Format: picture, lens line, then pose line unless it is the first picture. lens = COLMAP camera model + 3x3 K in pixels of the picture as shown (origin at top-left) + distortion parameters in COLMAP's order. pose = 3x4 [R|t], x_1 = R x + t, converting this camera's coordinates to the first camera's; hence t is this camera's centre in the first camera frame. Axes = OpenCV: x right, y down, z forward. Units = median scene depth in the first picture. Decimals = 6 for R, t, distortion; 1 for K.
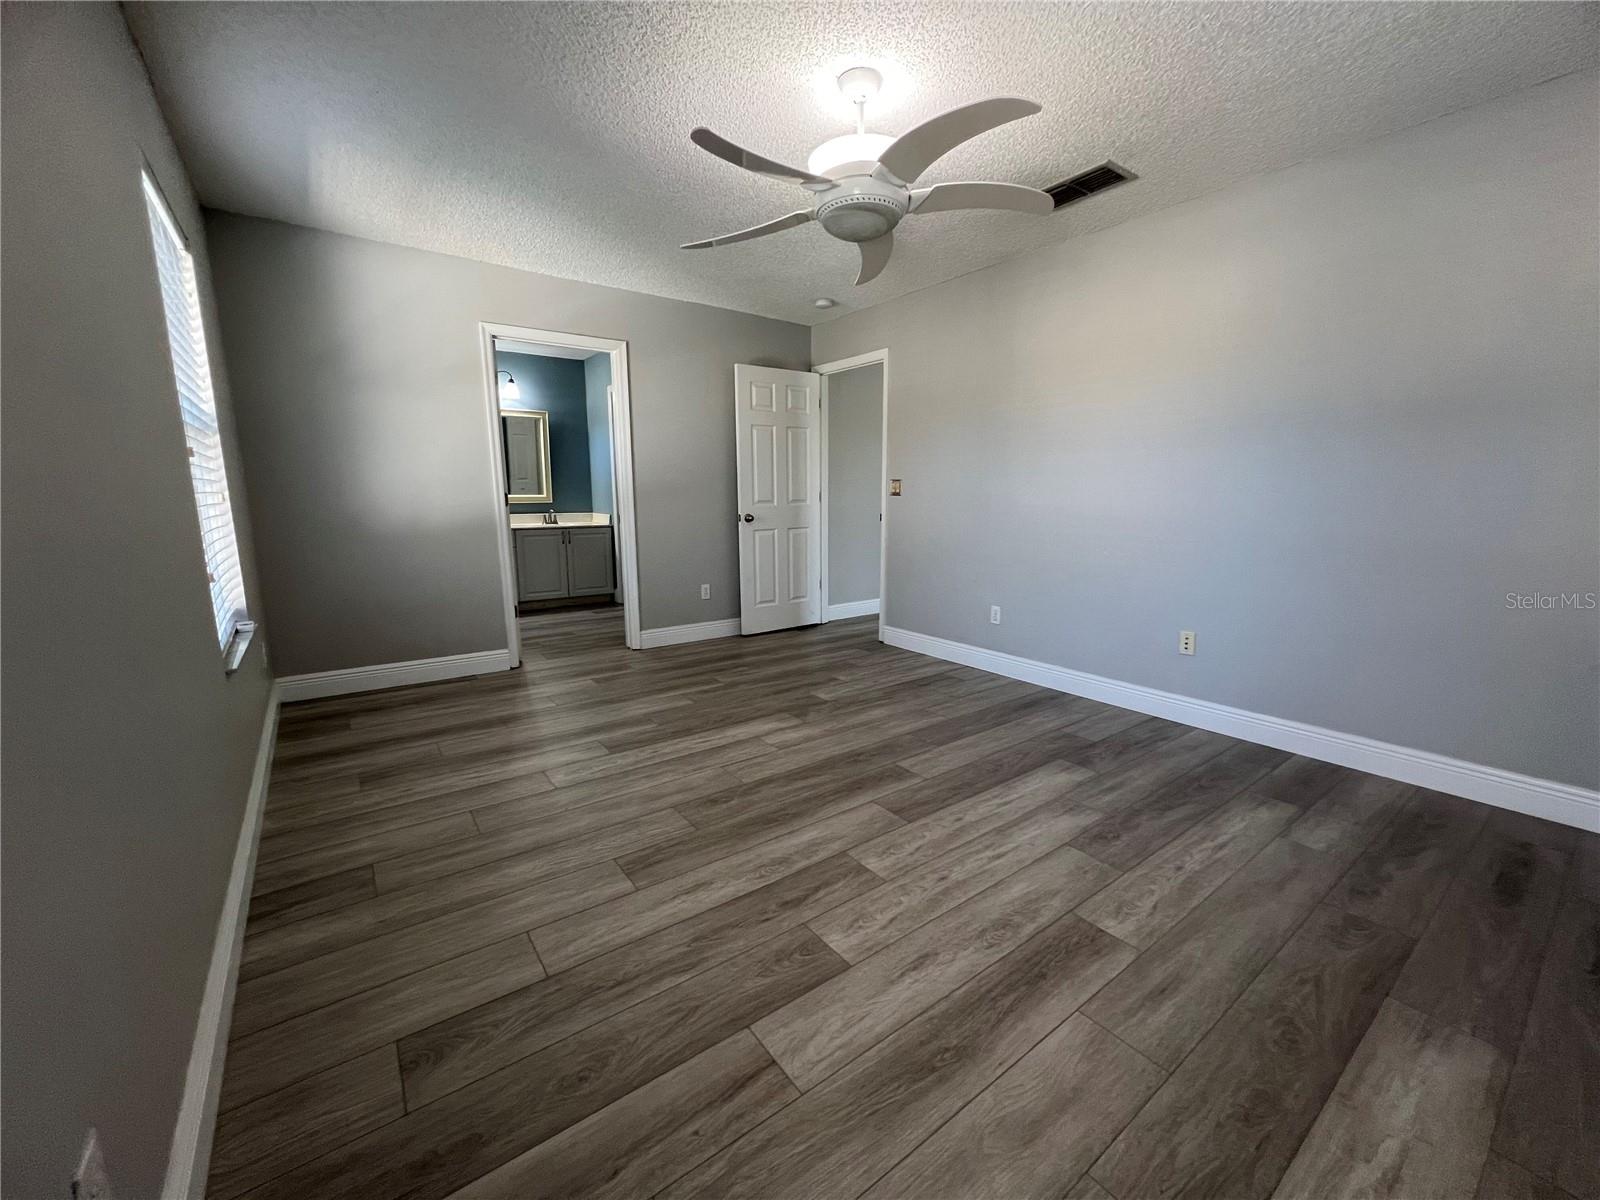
lens RADIAL K [[639.9, 0, 801.7], [0, 639.9, 605.8], [0, 0, 1]] dist [-0.001351, 0.000490]
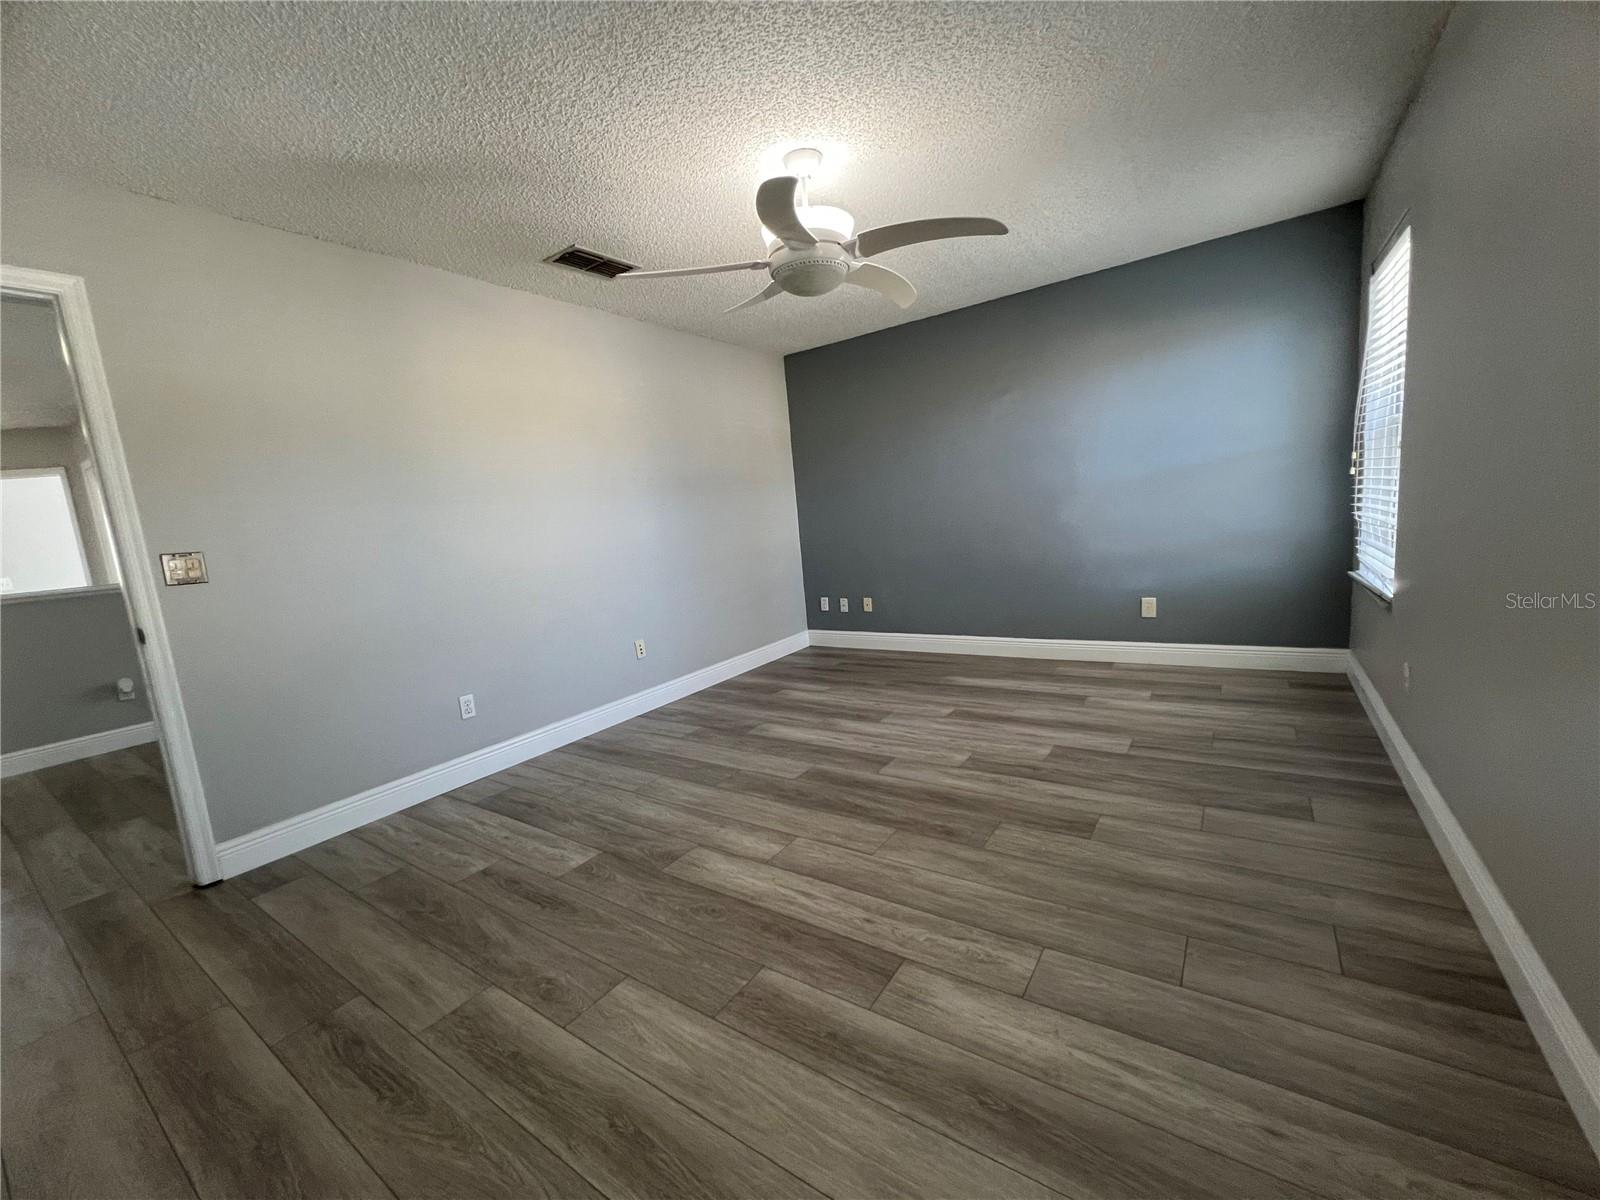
lens RADIAL K [[639.9, 0, 801.7], [0, 639.9, 605.8], [0, 0, 1]] dist [-0.001351, 0.000490]
pose [[-0.322848, -0.107272, 0.940352, -0.866556], [0.253840, 0.947341, 0.195219, -0.238284], [-0.911776, 0.301725, -0.278617, 1.274144]]
